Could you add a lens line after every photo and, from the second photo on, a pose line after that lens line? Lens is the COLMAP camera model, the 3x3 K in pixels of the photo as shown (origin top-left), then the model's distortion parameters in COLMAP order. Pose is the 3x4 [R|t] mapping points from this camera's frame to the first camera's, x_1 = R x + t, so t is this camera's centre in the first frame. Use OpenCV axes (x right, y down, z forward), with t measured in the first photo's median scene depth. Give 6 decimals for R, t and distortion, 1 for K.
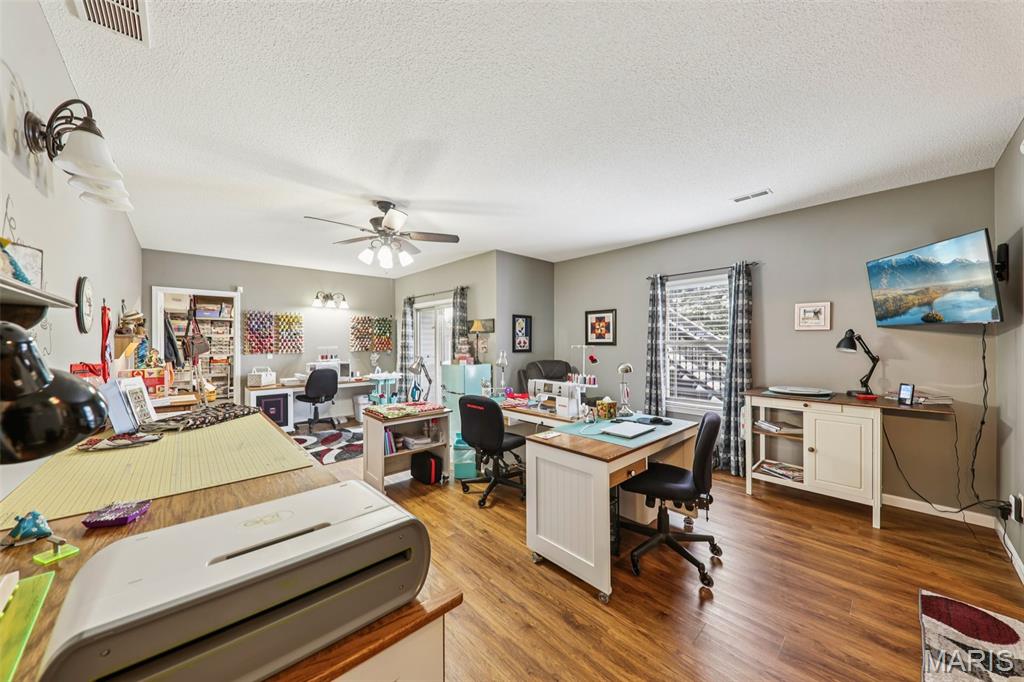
lens RADIAL K [[354.5, 0, 508.4], [0, 354.5, 343.7], [0, 0, 1]] dist [0.000548, 0.000016]
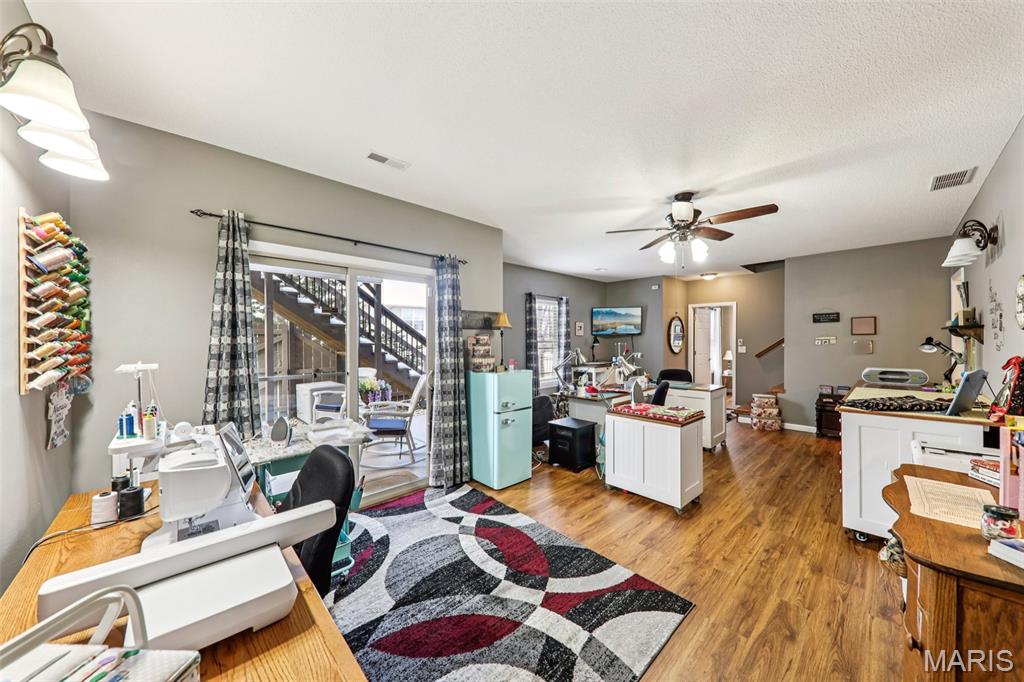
lens RADIAL K [[354.5, 0, 508.4], [0, 354.5, 343.7], [0, 0, 1]] dist [0.000548, 0.000016]
pose [[-0.018088, -0.007412, 0.999809, -0.822806], [0.002188, 0.999970, 0.007453, -0.004532], [-0.999834, 0.002322, -0.018072, 0.949698]]
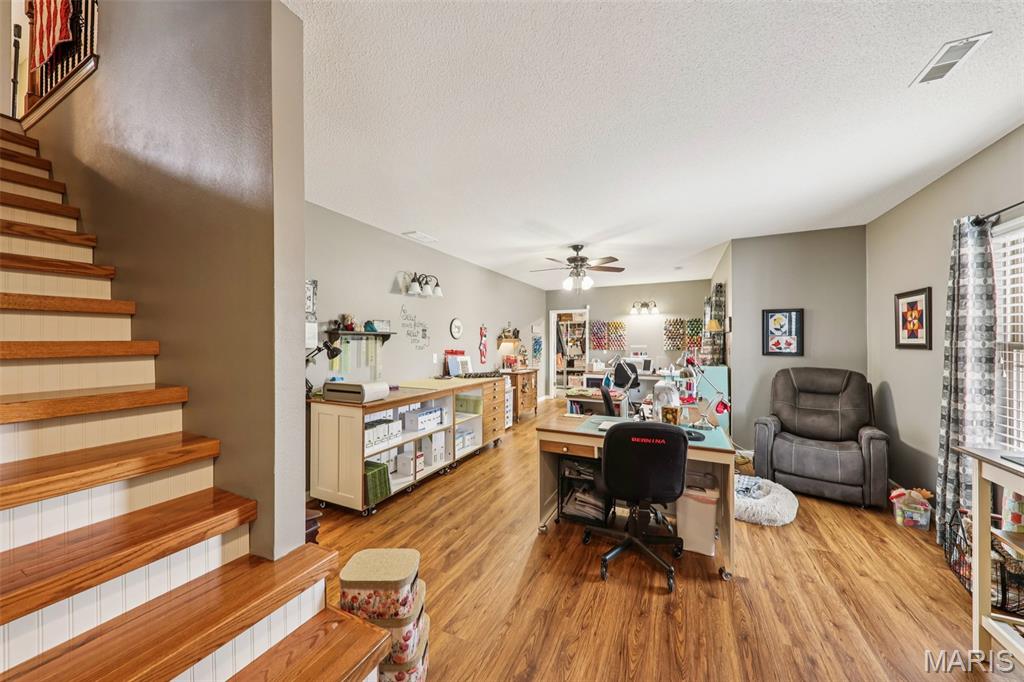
lens RADIAL K [[354.5, 0, 508.4], [0, 354.5, 343.7], [0, 0, 1]] dist [0.000548, 0.000016]
pose [[0.367776, 0.007755, -0.929882, 0.563649], [-0.003720, 0.999969, 0.006868, -0.006221], [0.929907, 0.000933, 0.367794, 0.139712]]
